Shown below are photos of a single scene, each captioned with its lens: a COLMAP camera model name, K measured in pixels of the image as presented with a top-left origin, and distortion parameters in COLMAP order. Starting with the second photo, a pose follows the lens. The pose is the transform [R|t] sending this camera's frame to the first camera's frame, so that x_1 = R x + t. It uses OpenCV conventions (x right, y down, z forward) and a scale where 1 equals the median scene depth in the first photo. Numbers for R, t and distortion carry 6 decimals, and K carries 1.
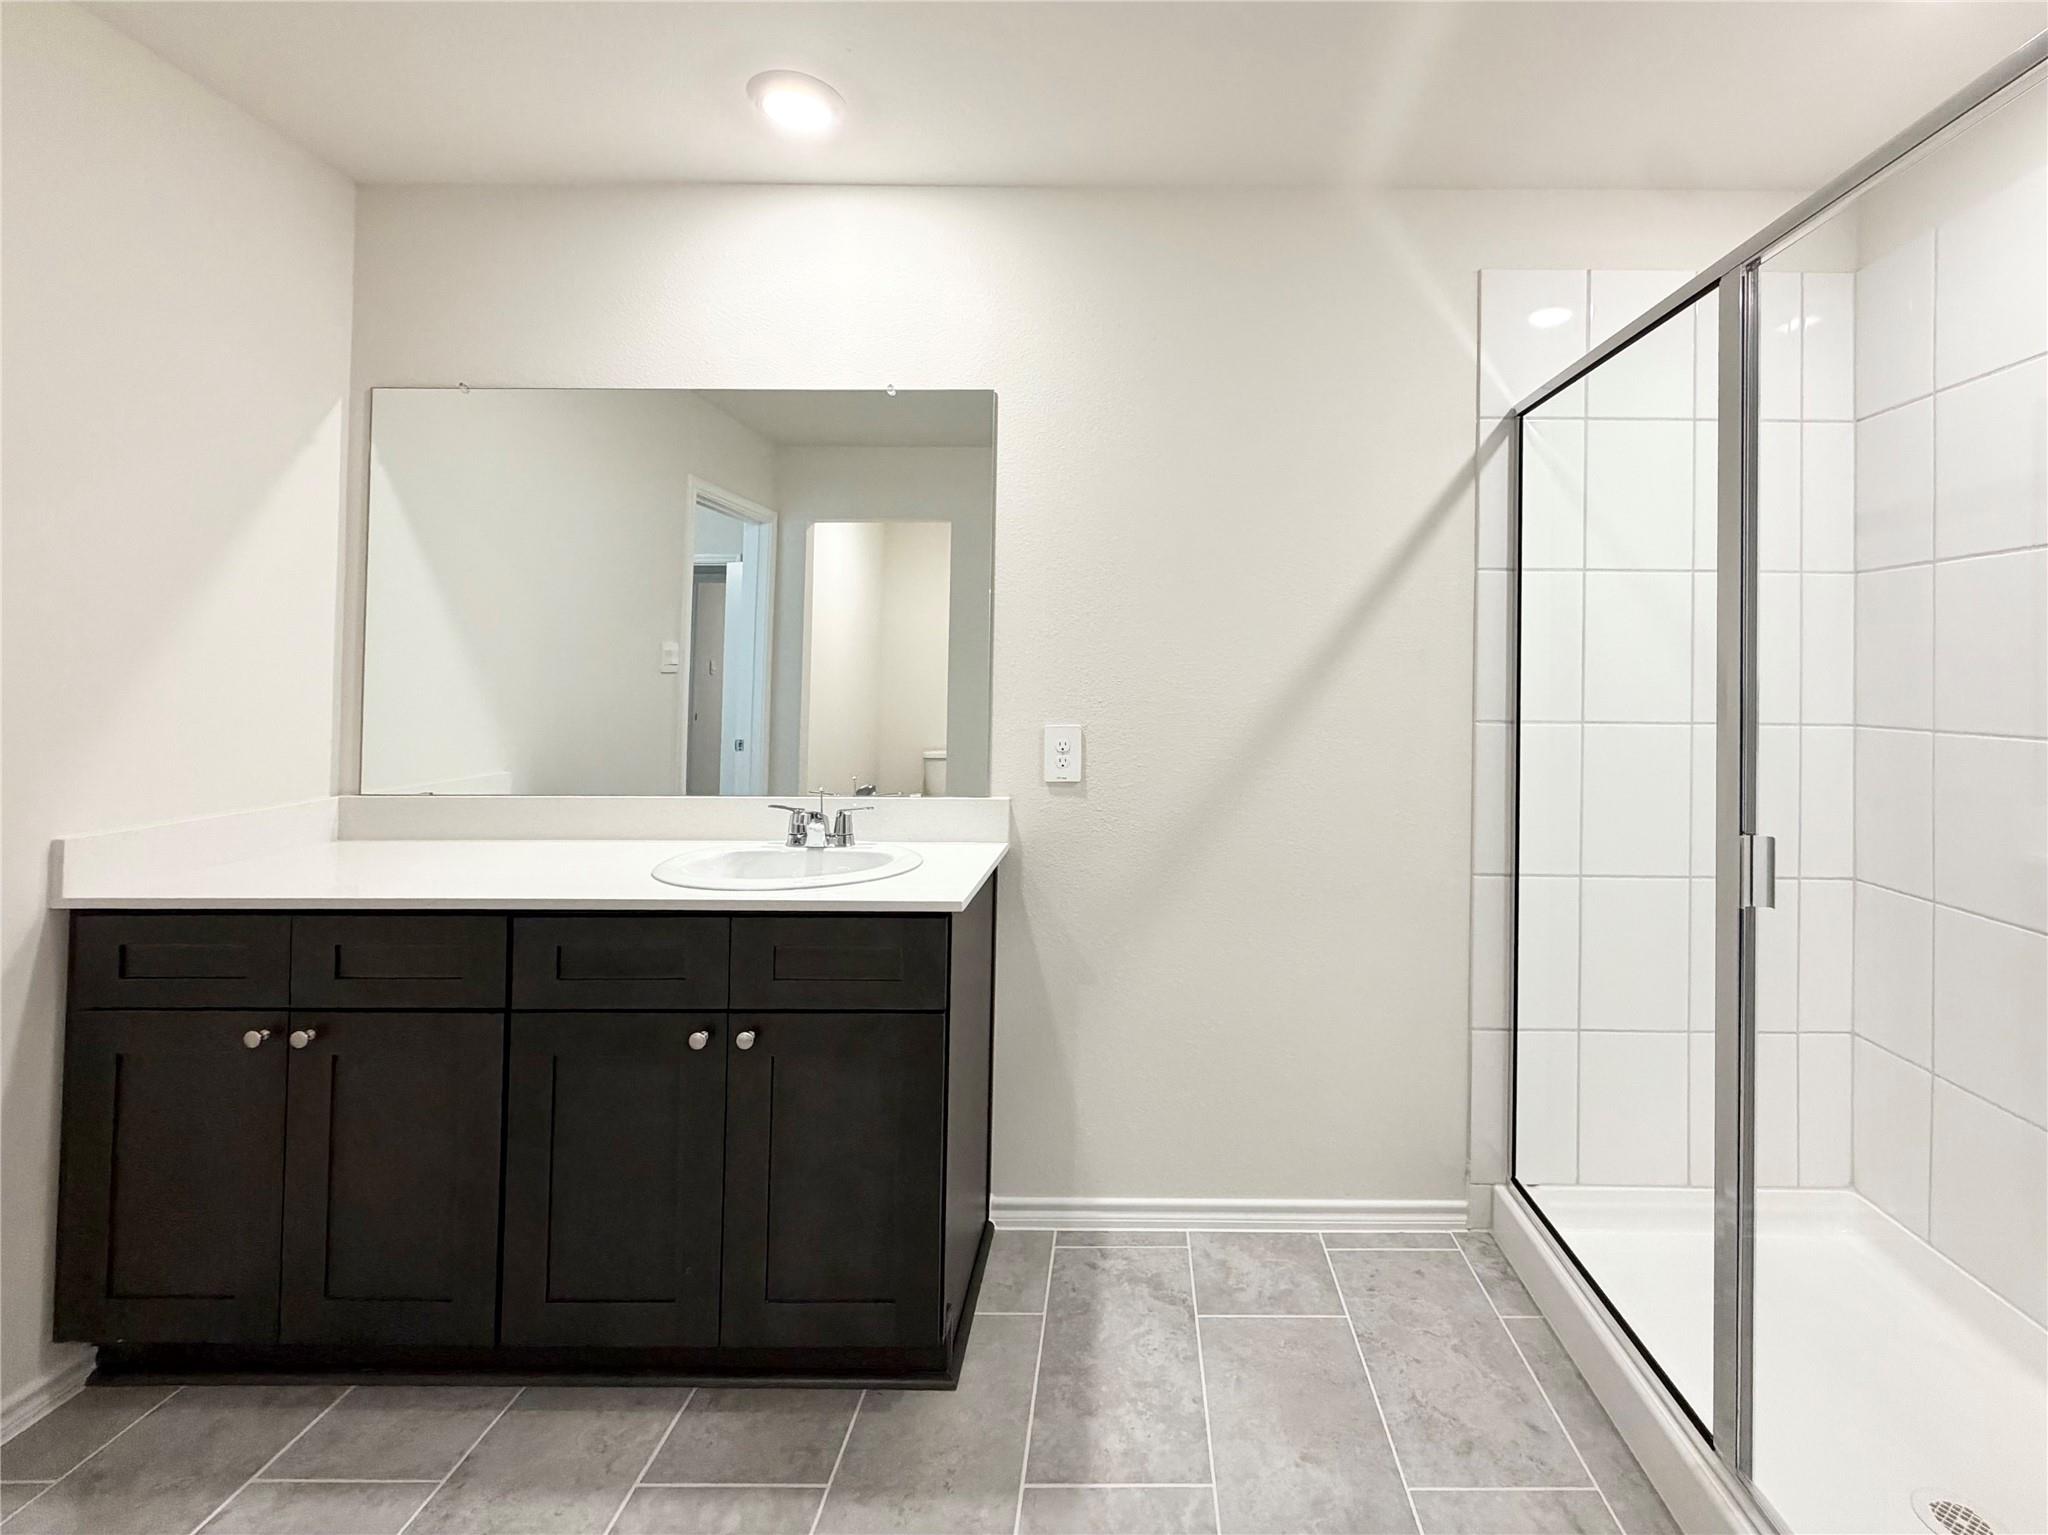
lens RADIAL K [[910.7, 0, 1024.0], [0, 910.7, 661.3], [0, 0, 1]] dist [0.000399, -0.000412]
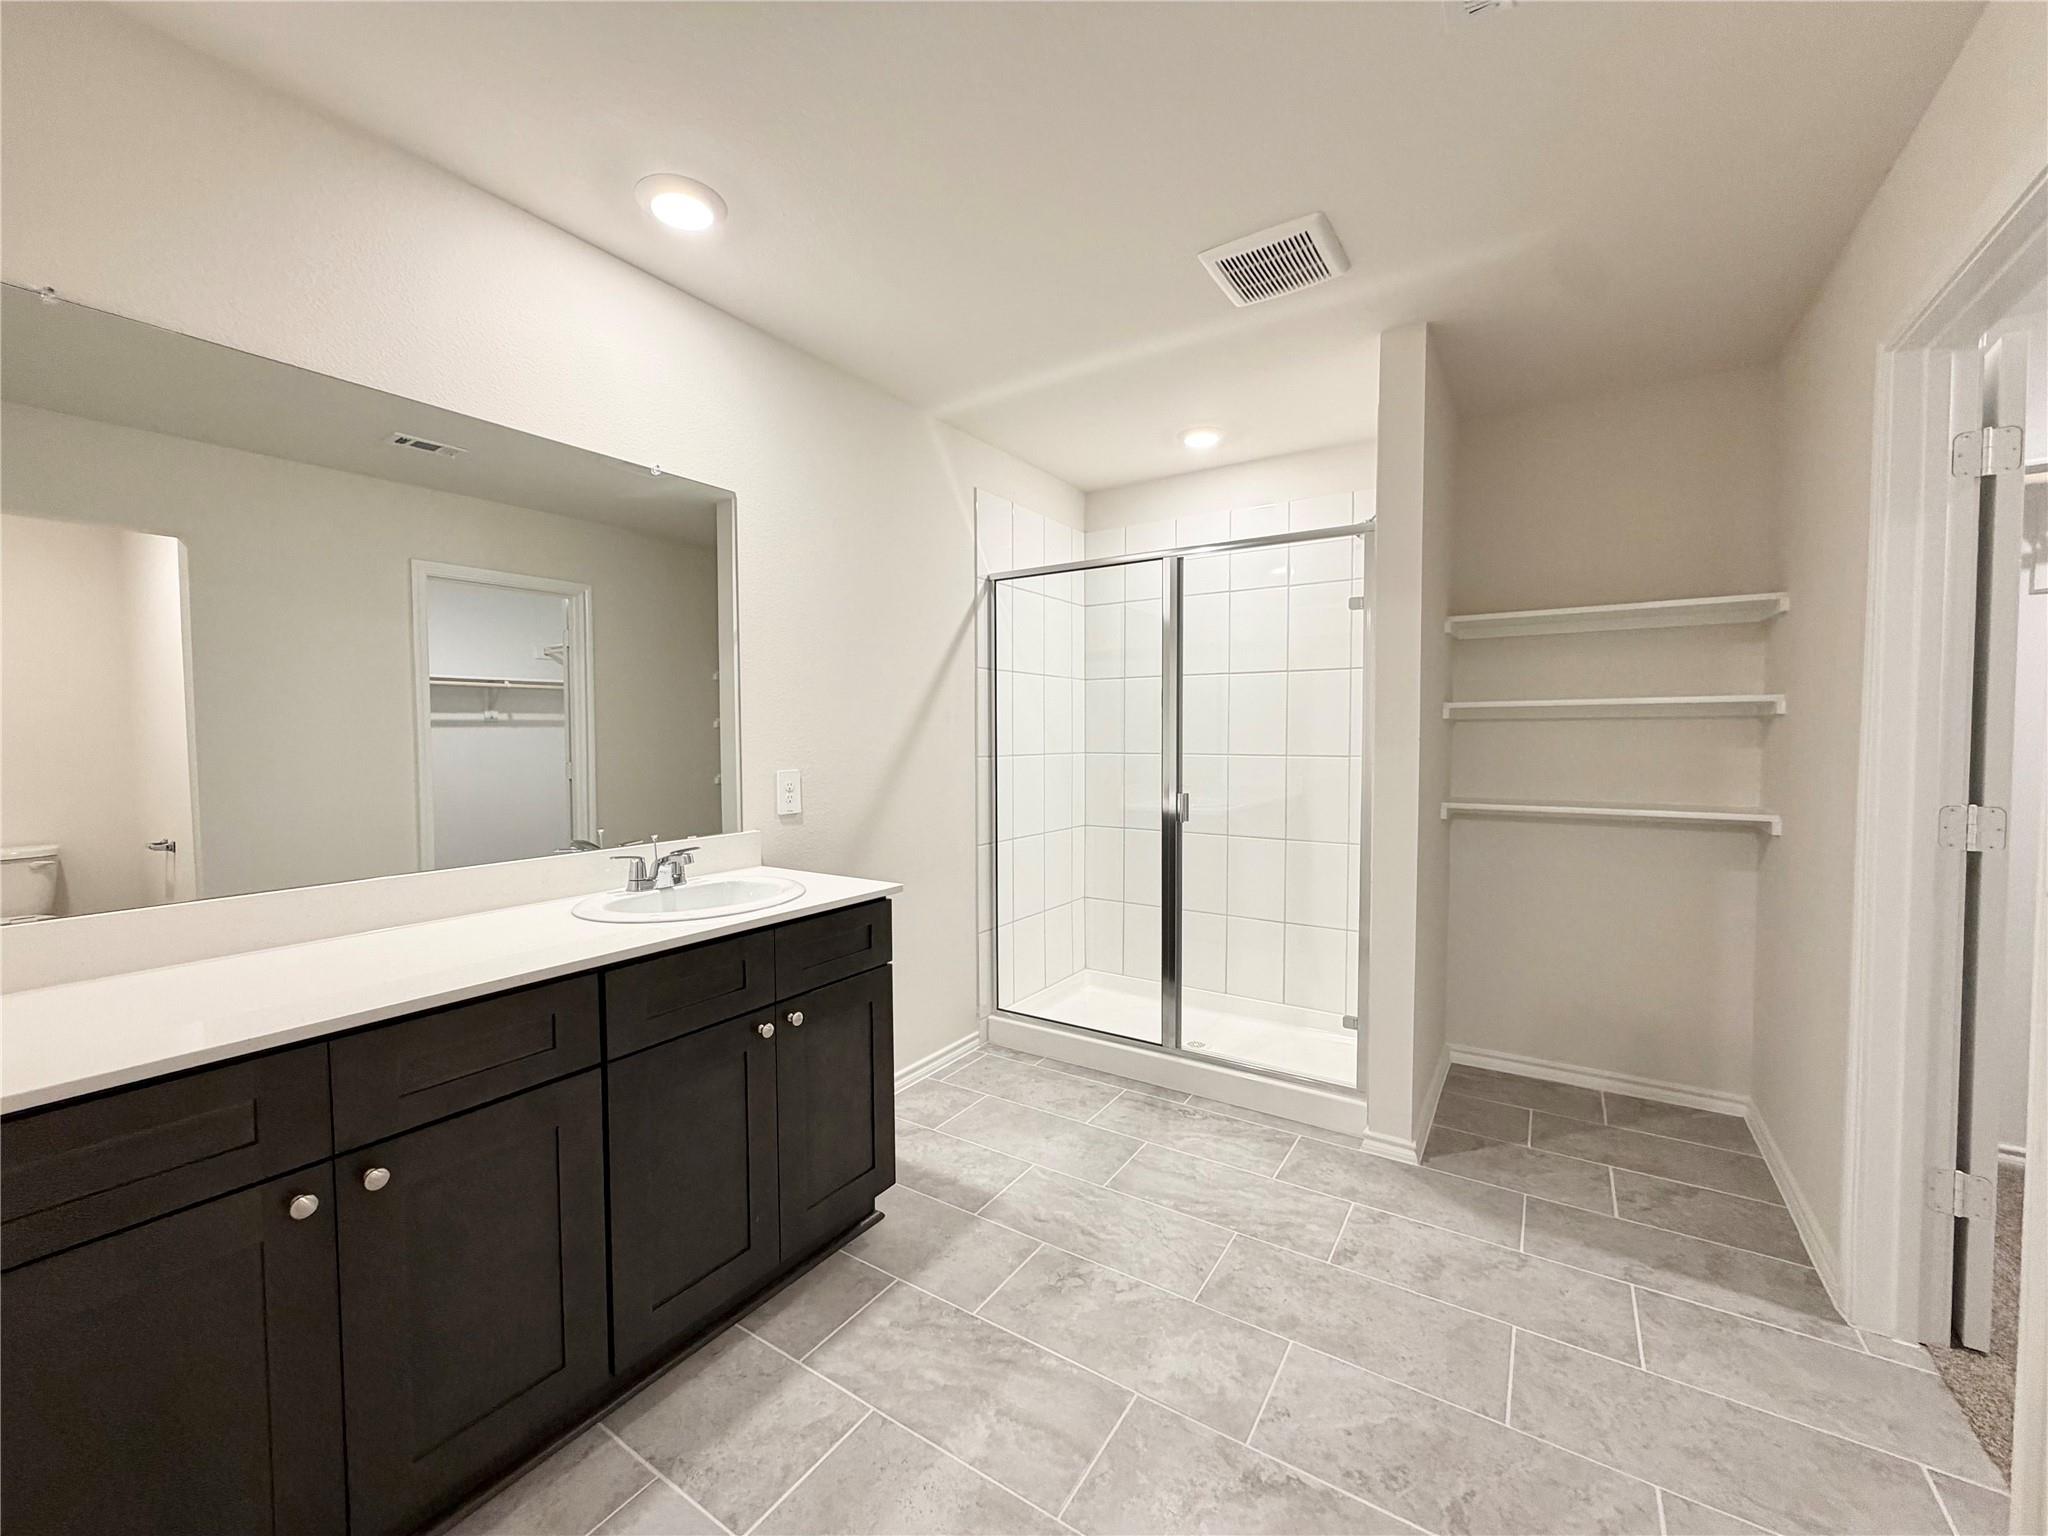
lens RADIAL K [[817.0, 0, 1017.3], [0, 817.0, 770.4], [0, 0, 1]] dist [0.000516, -0.000267]
pose [[0.555315, -0.048686, 0.830214, -0.797592], [-0.000296, 0.998273, 0.058740, 0.001388], [-0.831640, -0.032865, 0.554341, 0.089162]]
